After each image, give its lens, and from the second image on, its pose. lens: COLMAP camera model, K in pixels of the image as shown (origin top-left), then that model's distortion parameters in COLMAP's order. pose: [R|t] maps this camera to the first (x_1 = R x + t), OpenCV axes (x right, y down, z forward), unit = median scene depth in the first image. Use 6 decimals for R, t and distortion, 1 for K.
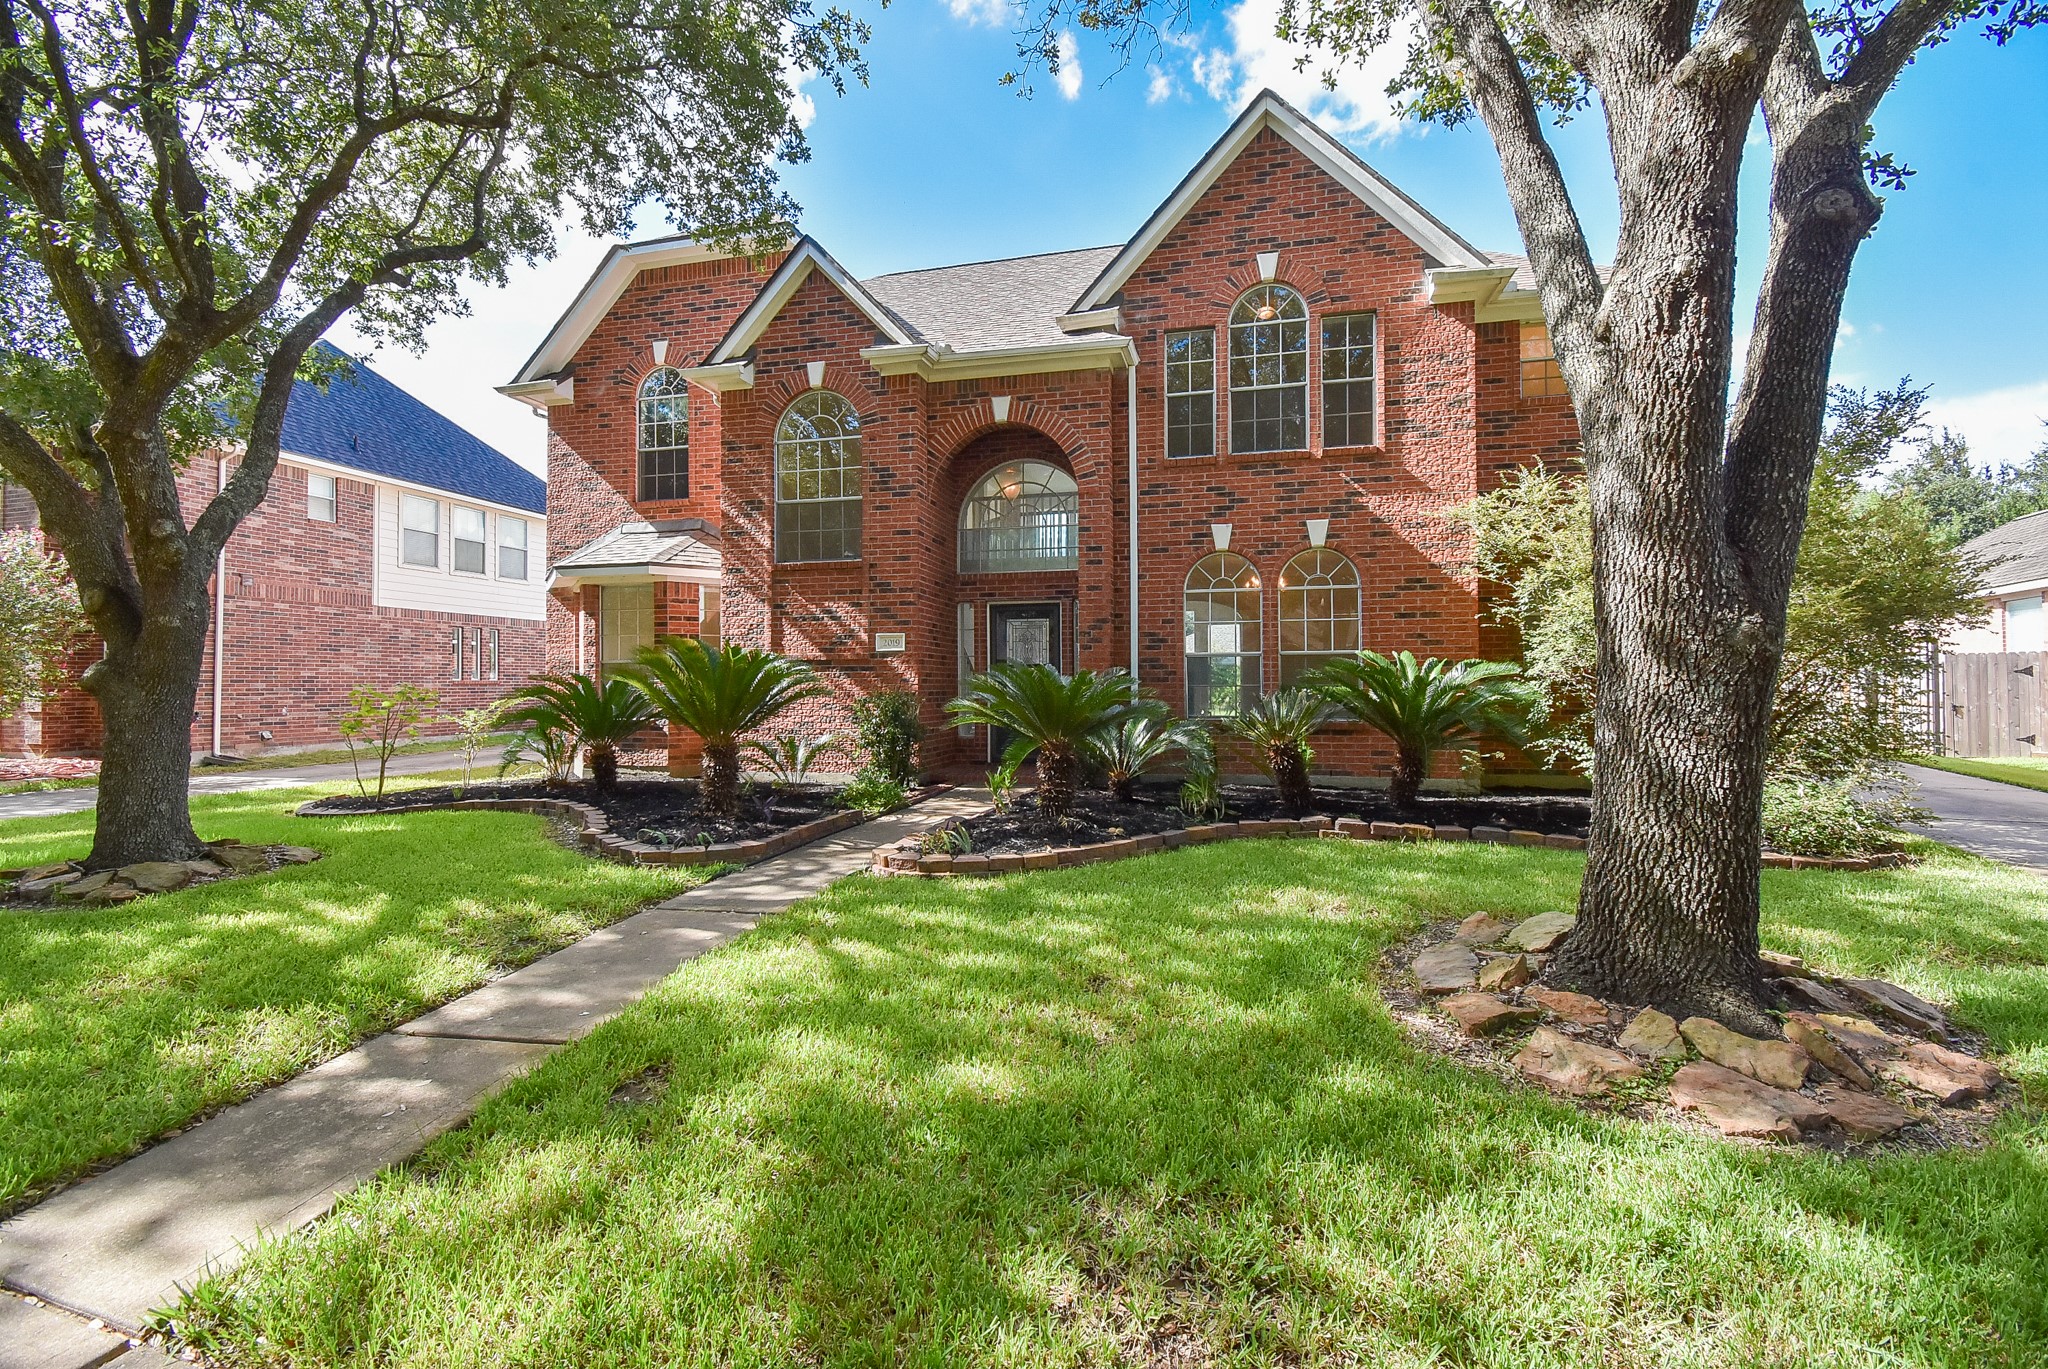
lens RADIAL K [[907.9, 0, 1016.6], [0, 907.9, 684.9], [0, 0, 1]] dist [0.009958, -0.018869]
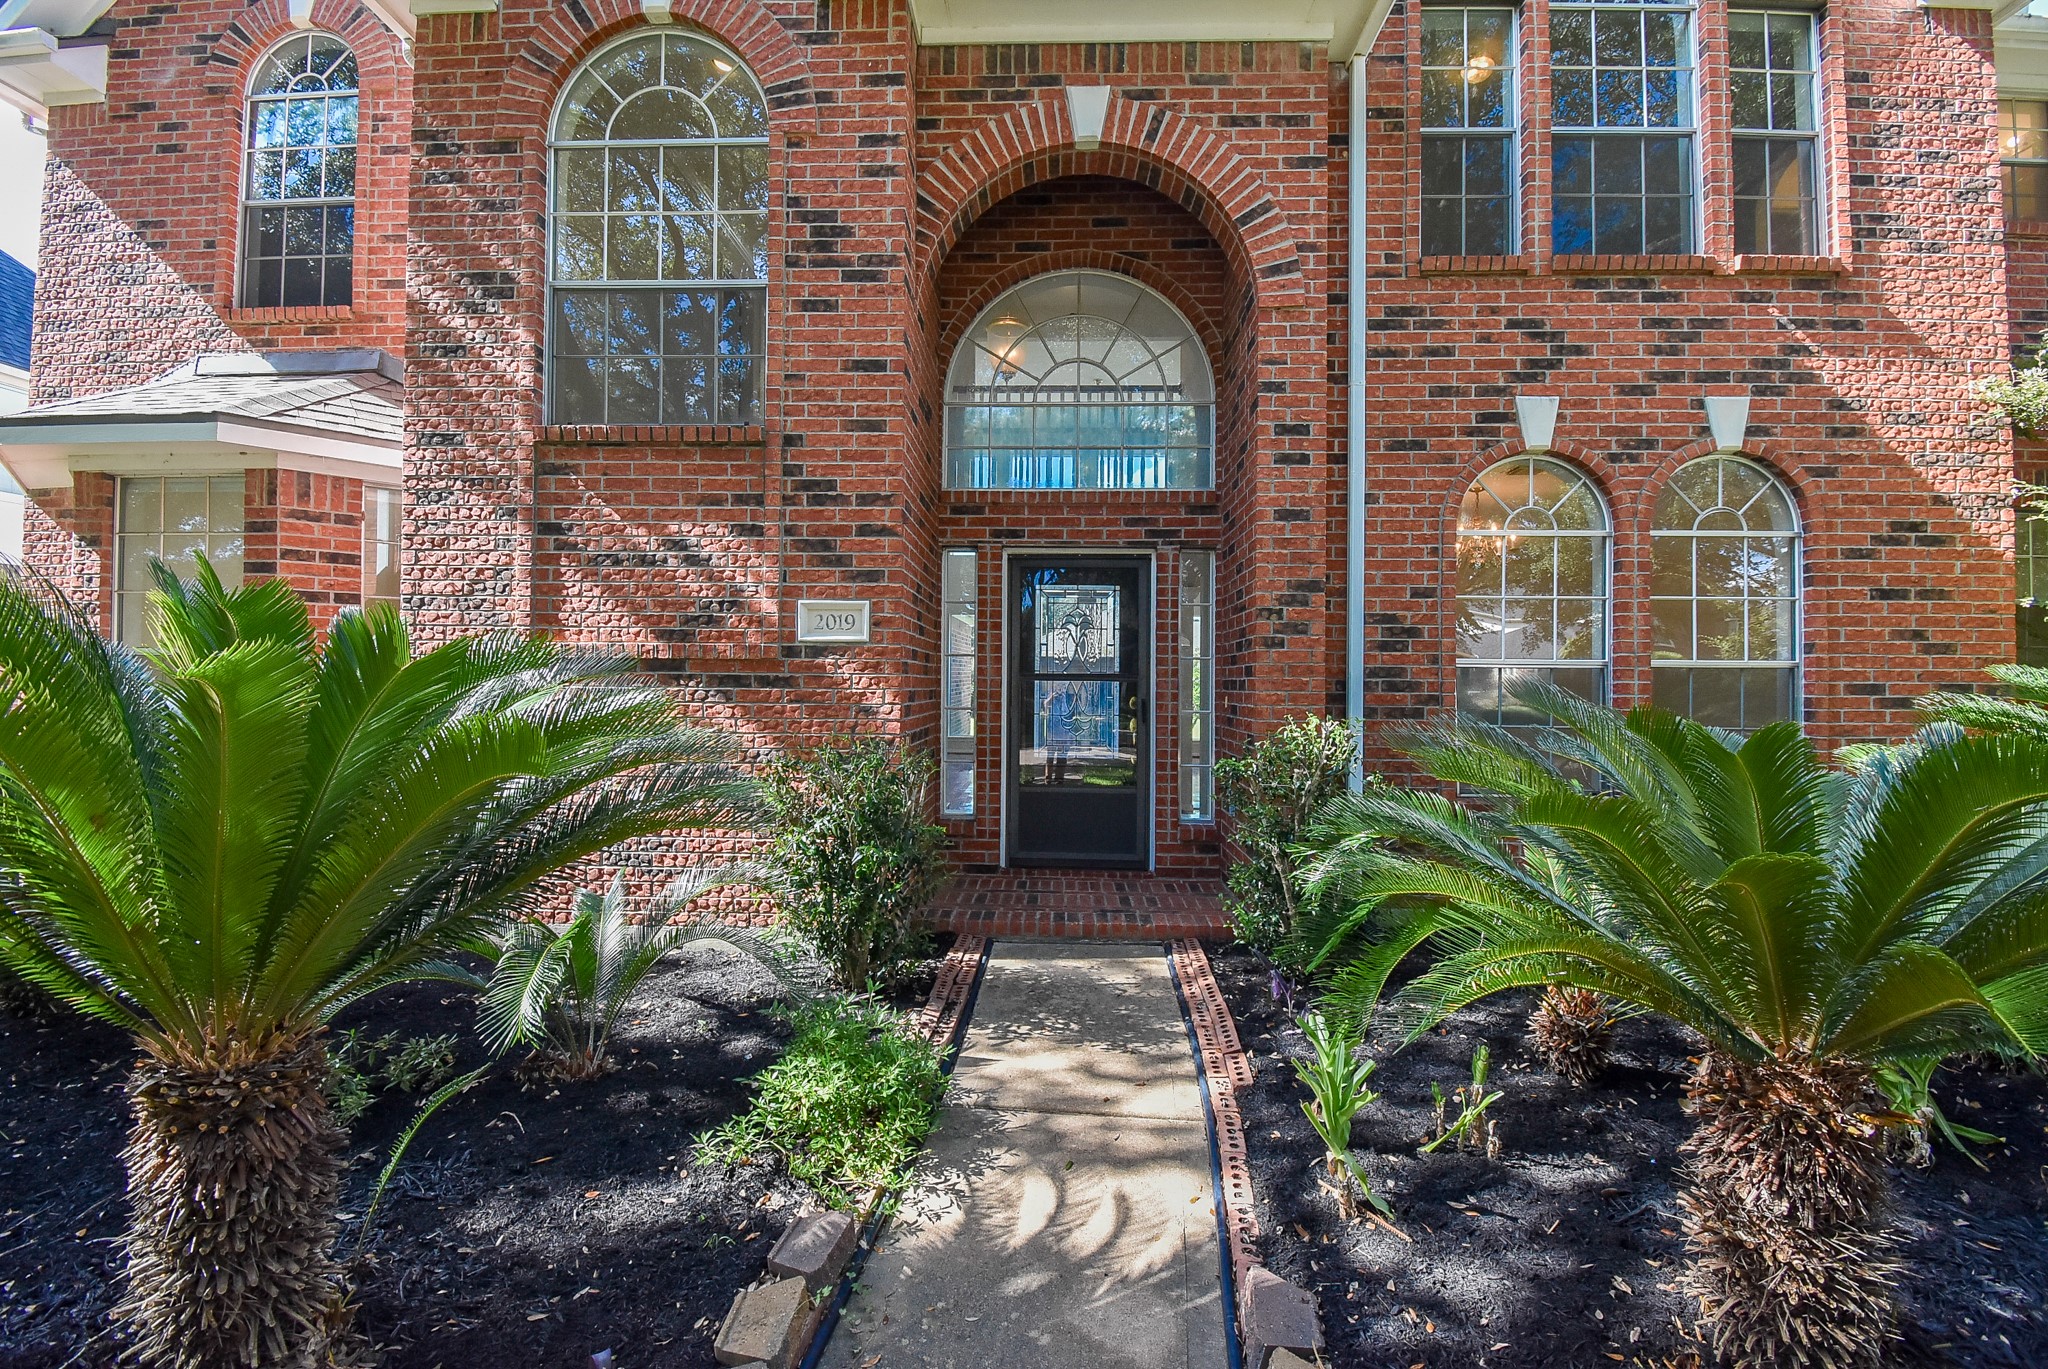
lens RADIAL K [[907.9, 0, 1024.8], [0, 907.9, 680.8], [0, 0, 1]] dist [0.009958, -0.018869]
pose [[0.978667, 0.013466, 0.205010, -0.137665], [-0.013598, 0.999907, -0.000763, -0.019726], [-0.205001, -0.002041, 0.978760, 0.562734]]
